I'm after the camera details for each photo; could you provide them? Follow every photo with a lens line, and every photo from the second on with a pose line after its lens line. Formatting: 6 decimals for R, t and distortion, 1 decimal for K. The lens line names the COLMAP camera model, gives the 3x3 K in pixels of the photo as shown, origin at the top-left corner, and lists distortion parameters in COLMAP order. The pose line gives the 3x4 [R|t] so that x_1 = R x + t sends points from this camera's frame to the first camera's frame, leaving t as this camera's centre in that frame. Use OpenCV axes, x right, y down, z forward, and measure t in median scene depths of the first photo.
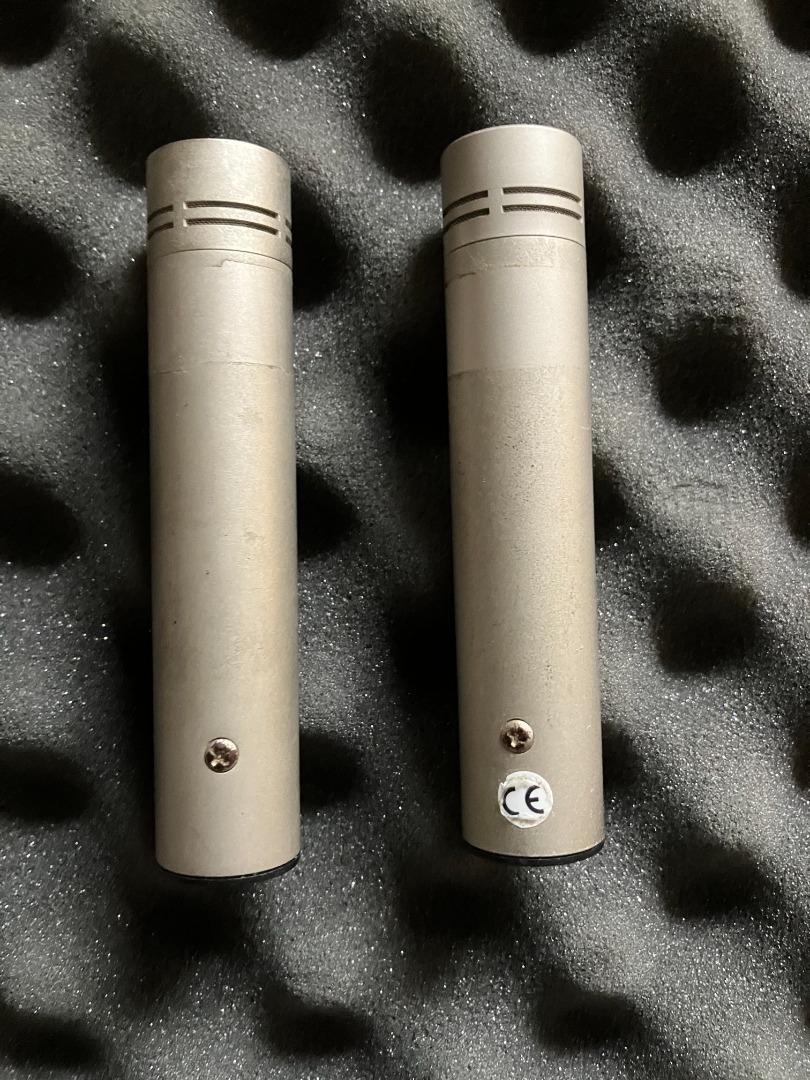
lens RADIAL K [[878.4, 0, 408.5], [0, 878.4, 533.2], [0, 0, 1]] dist [0.032426, -0.030940]
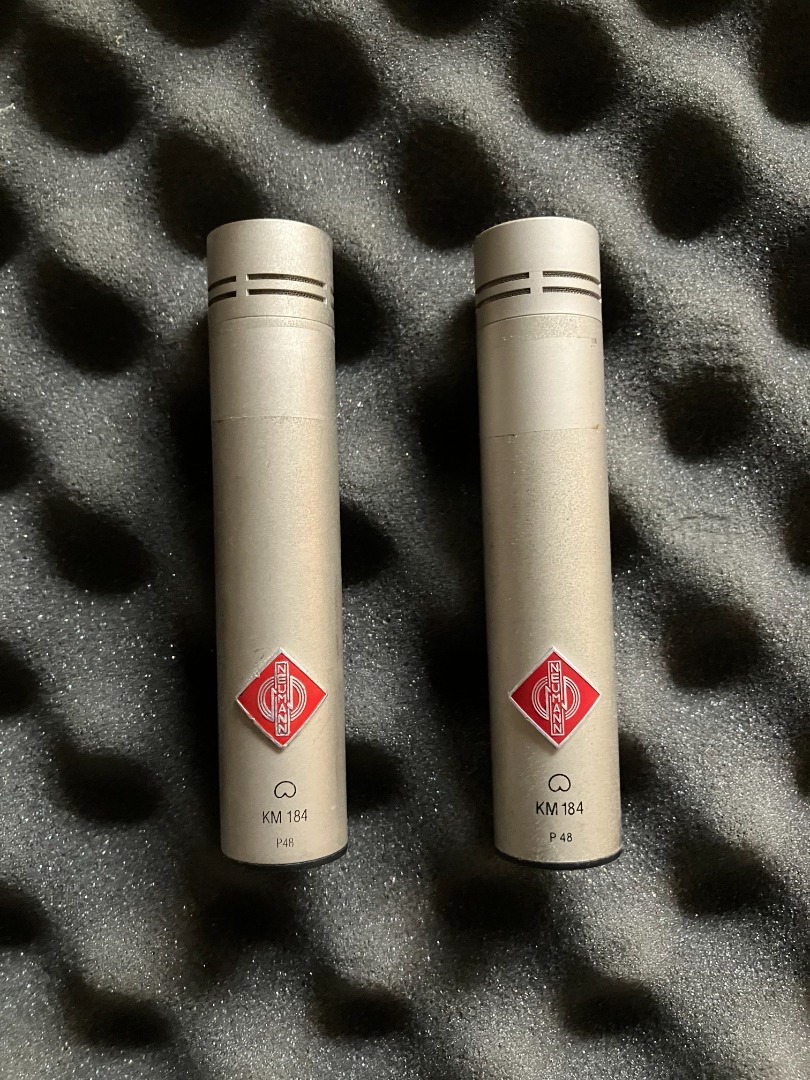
lens RADIAL K [[878.4, 0, 412.8], [0, 878.4, 535.7], [0, 0, 1]] dist [0.032426, -0.030940]
pose [[0.999431, -0.007390, -0.032908, 0.001025], [0.006584, 0.999677, -0.024561, -0.006655], [0.033078, 0.024330, 0.999157, -0.116896]]
